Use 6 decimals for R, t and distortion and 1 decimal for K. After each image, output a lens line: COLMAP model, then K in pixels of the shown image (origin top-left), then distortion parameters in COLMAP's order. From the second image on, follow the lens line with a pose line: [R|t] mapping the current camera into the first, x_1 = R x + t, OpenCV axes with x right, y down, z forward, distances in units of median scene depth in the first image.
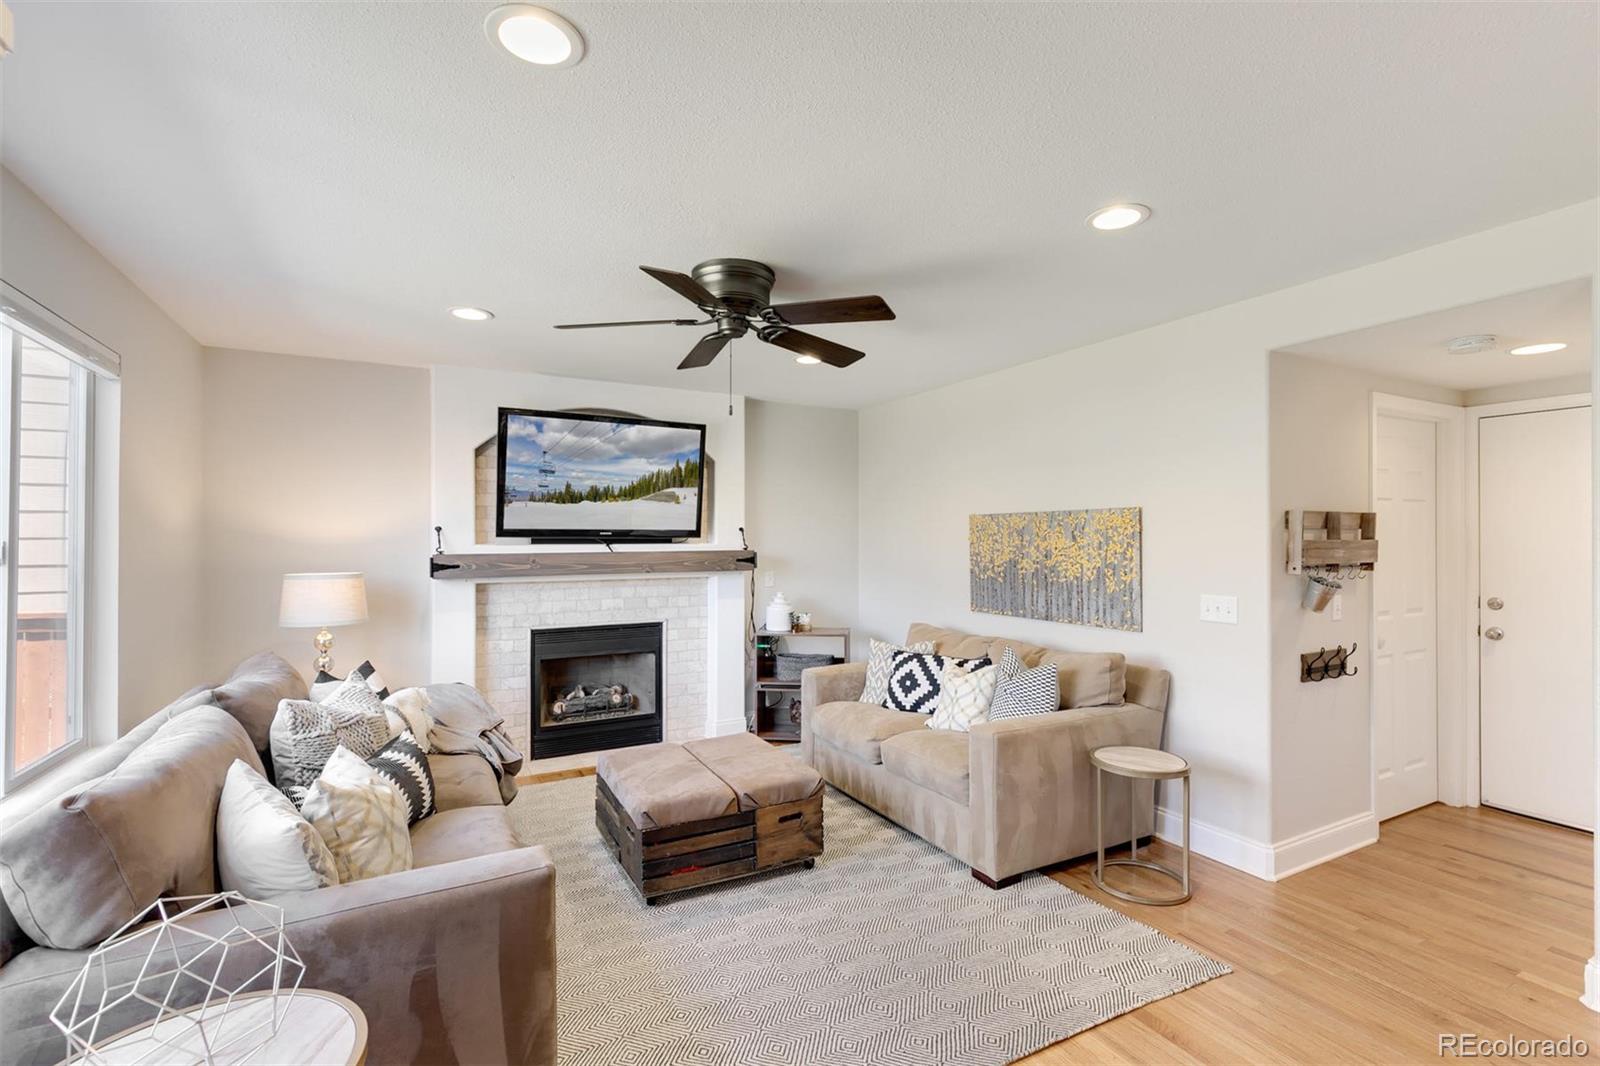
lens RADIAL K [[715.3, 0, 800.0], [0, 715.3, 533.0], [0, 0, 1]] dist [0.013199, -0.000244]
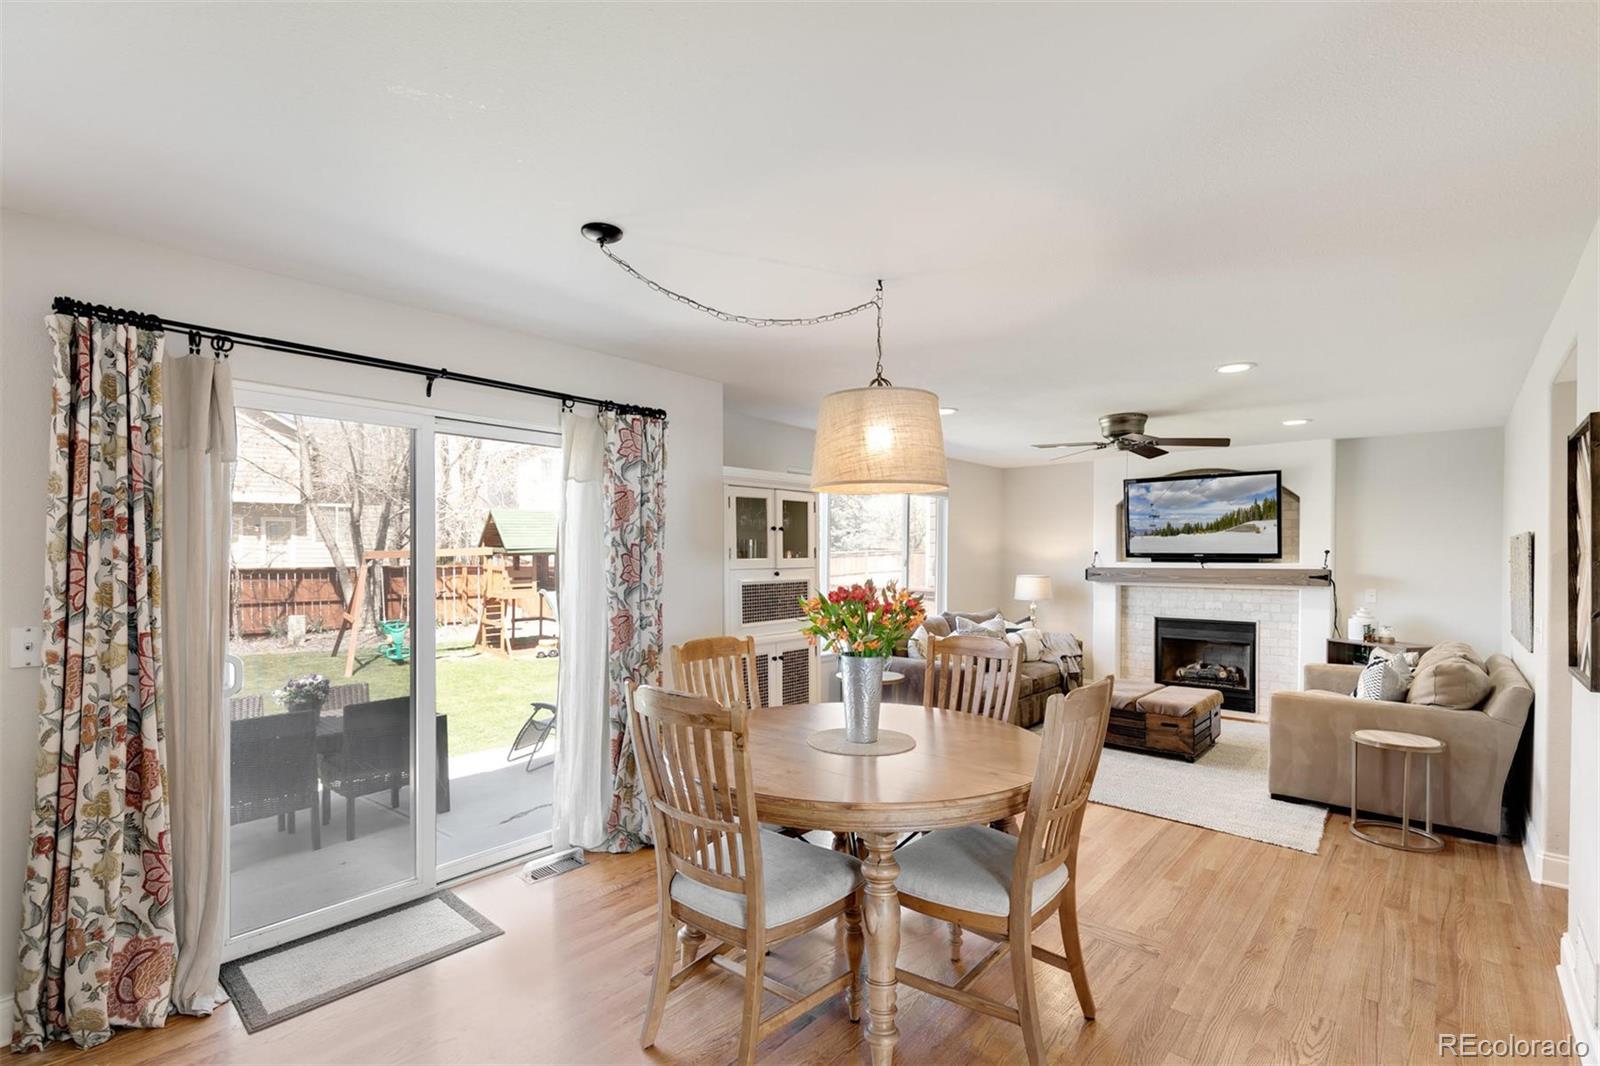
lens RADIAL K [[715.3, 0, 800.0], [0, 715.3, 533.0], [0, 0, 1]] dist [0.013199, -0.000244]
pose [[0.339671, -0.029671, -0.940076, 0.832784], [0.008118, 0.999558, -0.028615, -0.009964], [0.940509, 0.002088, 0.339761, -0.256317]]
